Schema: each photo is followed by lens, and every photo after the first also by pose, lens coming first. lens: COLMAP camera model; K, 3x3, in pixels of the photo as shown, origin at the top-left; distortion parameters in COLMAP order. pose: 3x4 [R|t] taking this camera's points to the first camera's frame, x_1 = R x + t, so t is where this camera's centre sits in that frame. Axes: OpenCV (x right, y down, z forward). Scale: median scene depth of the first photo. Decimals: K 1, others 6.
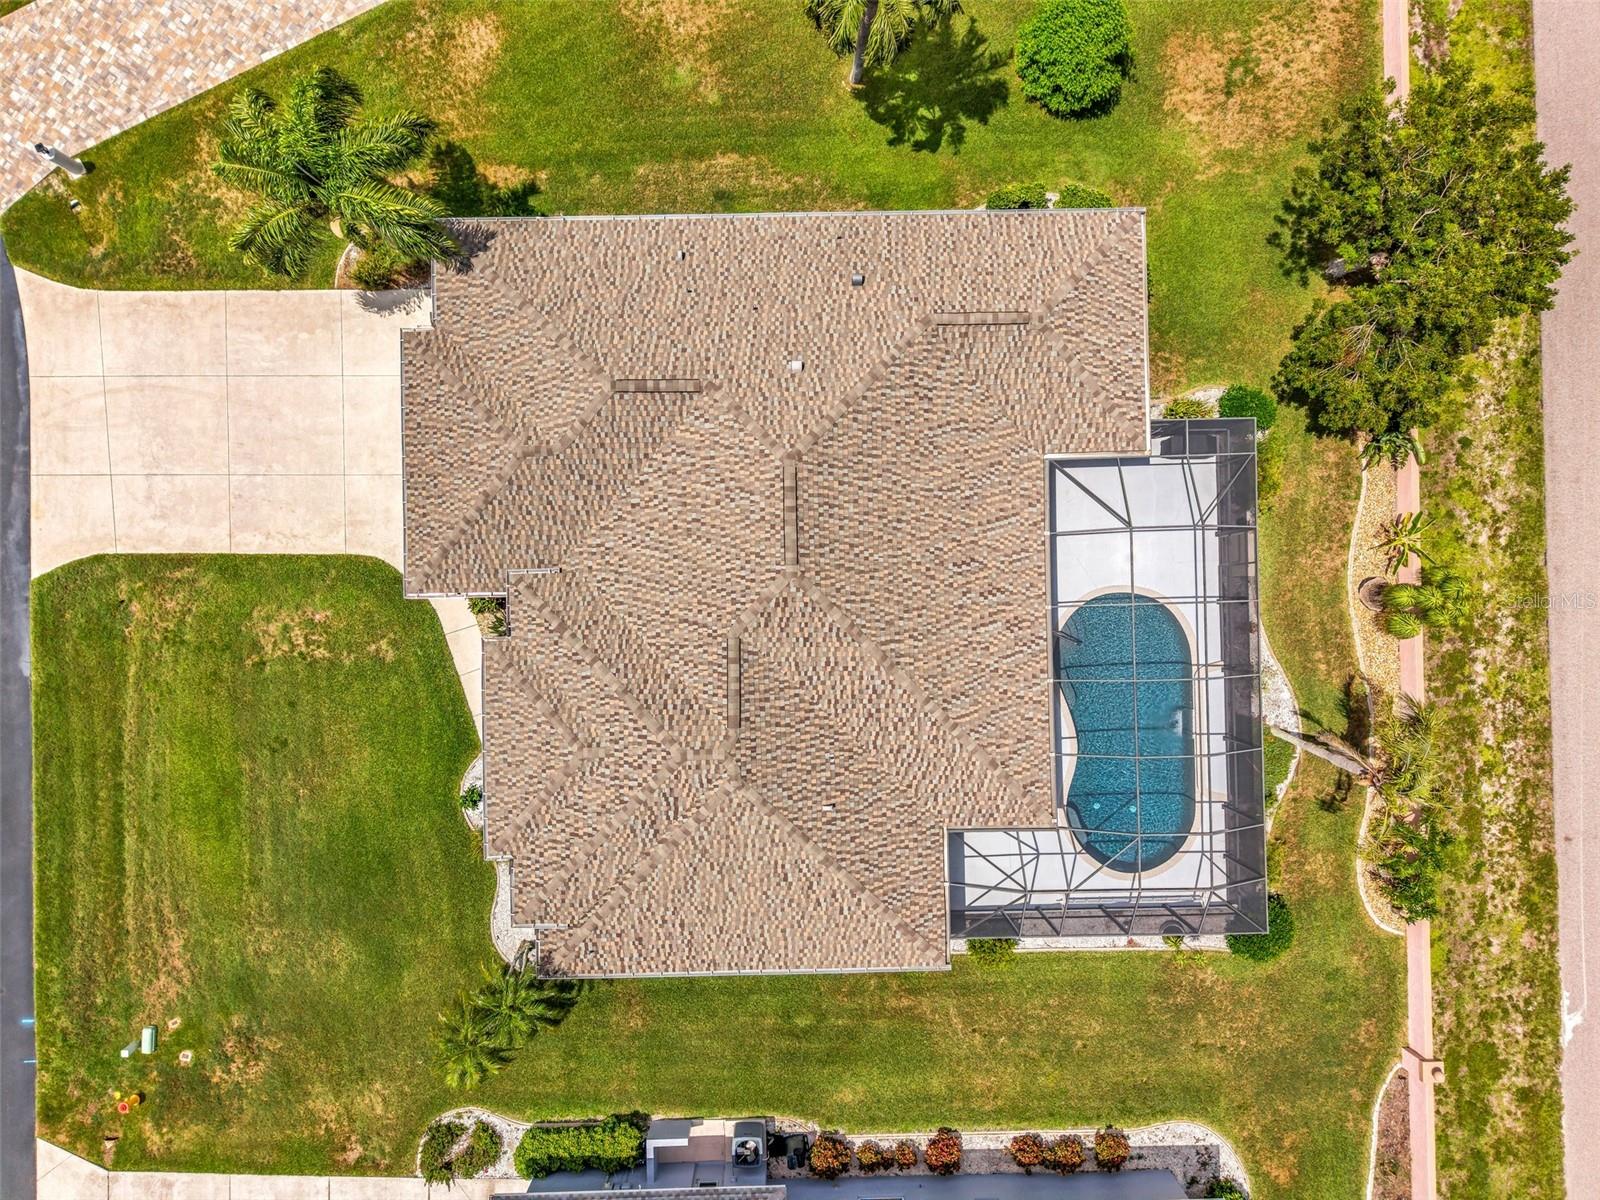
lens RADIAL K [[1065.1, 0, 800.0], [0, 1065.1, 600.0], [0, 0, 1]] dist [0.039355, -0.041950]
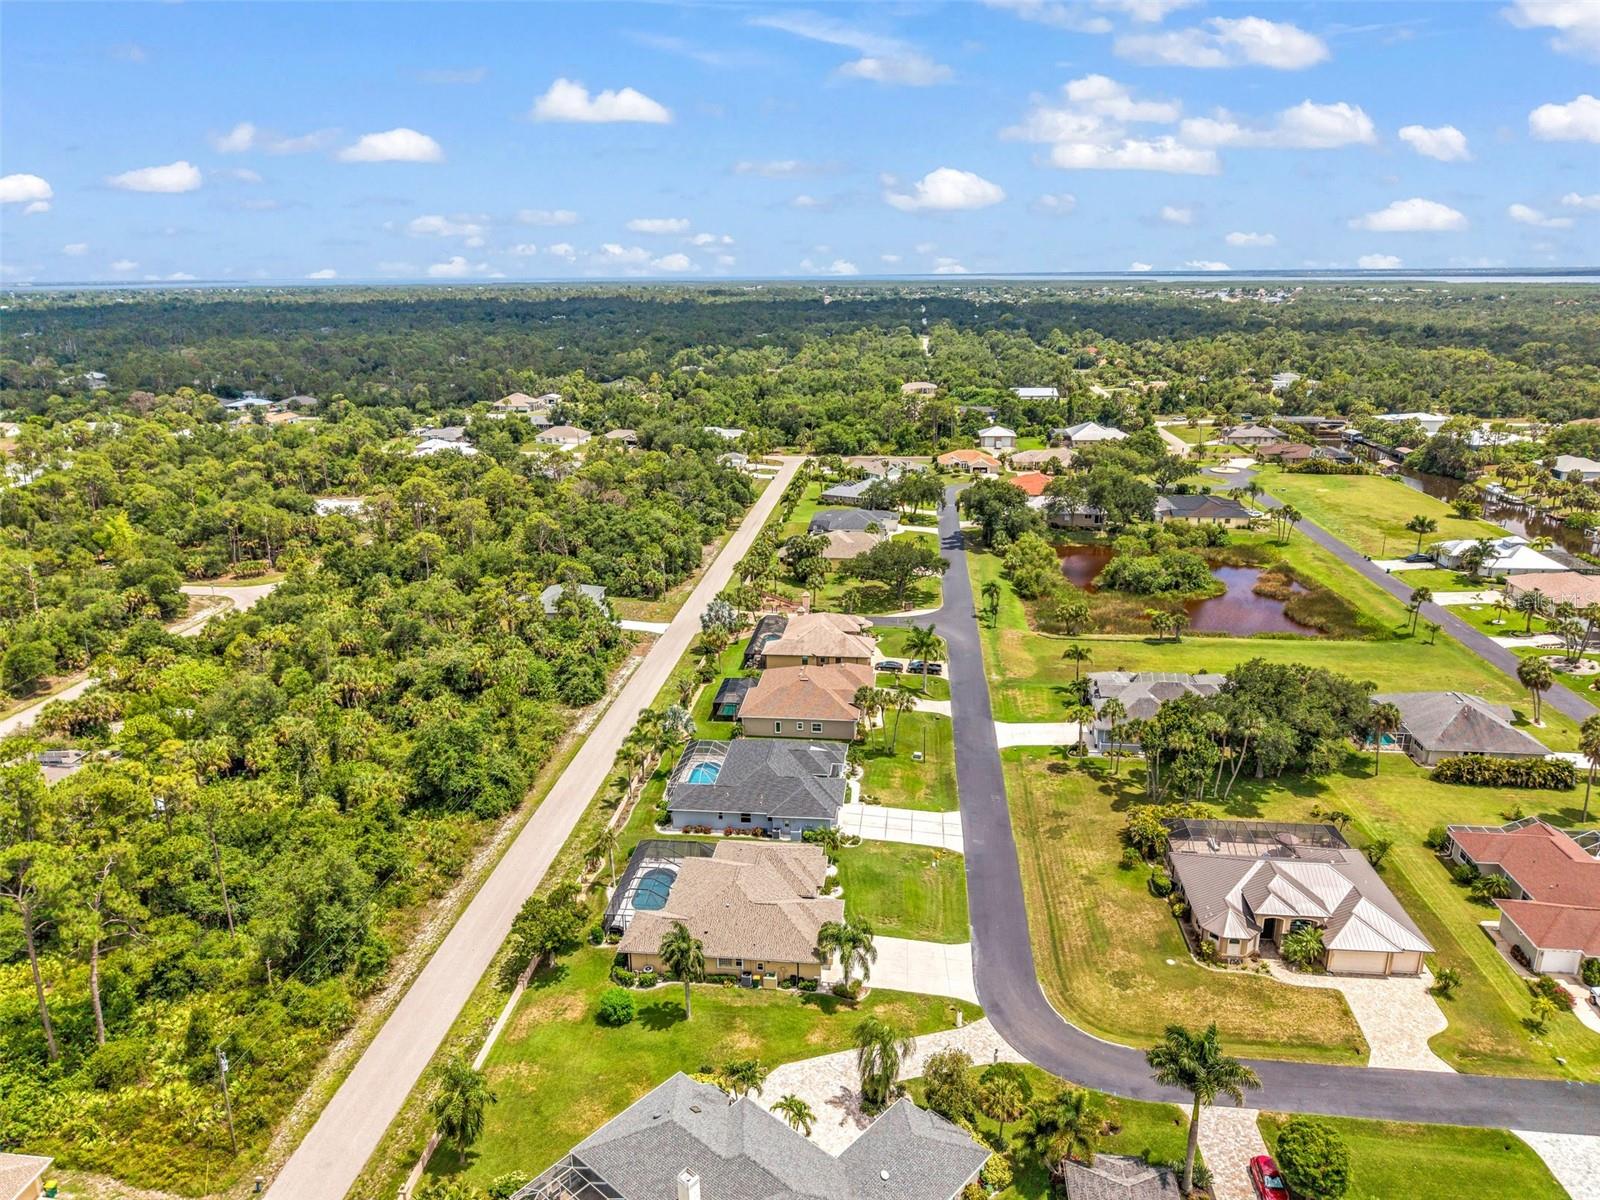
lens RADIAL K [[1065.1, 0, 800.0], [0, 1065.1, 600.0], [0, 0, 1]] dist [0.039355, -0.041950]
pose [[-0.991982, -0.033307, 0.121909, -0.570085], [0.126355, -0.279654, 0.951750, -2.907946], [0.002392, 0.959523, 0.281621, -0.913611]]
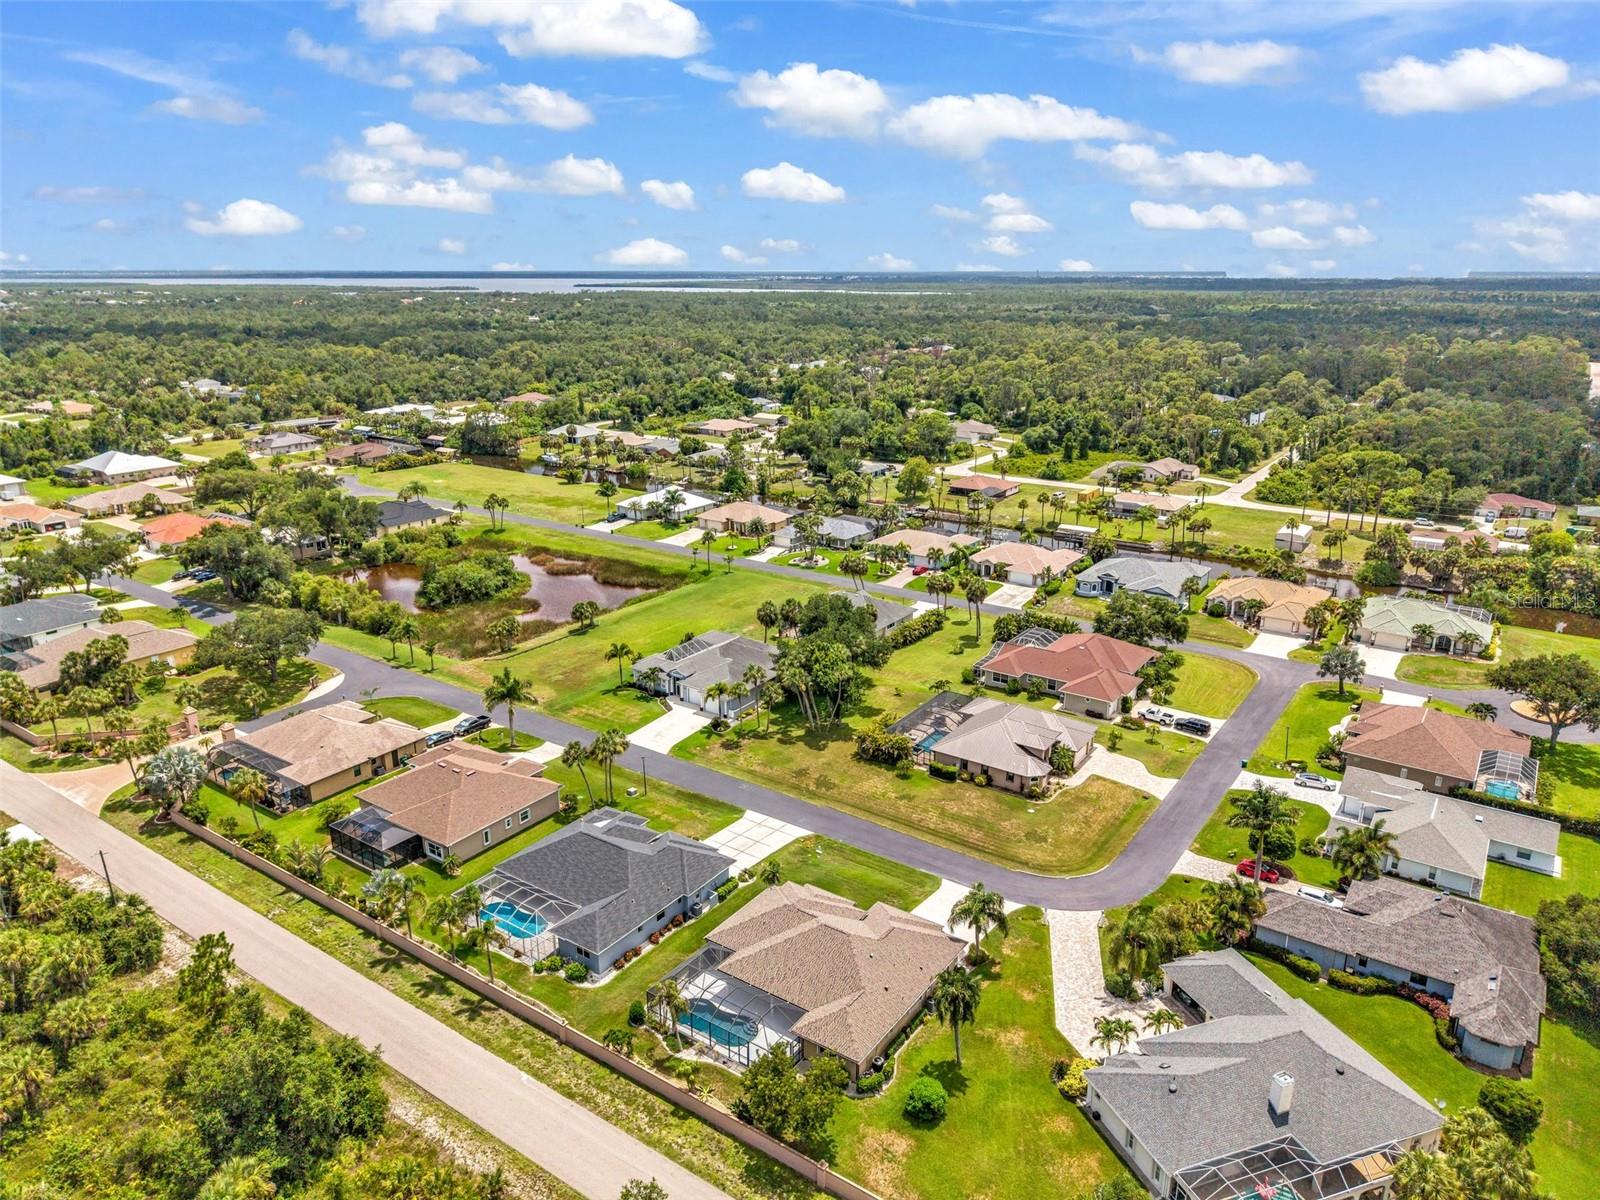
lens RADIAL K [[1065.1, 0, 800.0], [0, 1065.1, 600.0], [0, 0, 1]] dist [0.039355, -0.041950]
pose [[-0.585490, 0.234331, -0.776074, 2.156743], [-0.810657, -0.162132, 0.562626, -1.515157], [0.006015, 0.958542, 0.284889, -0.928458]]
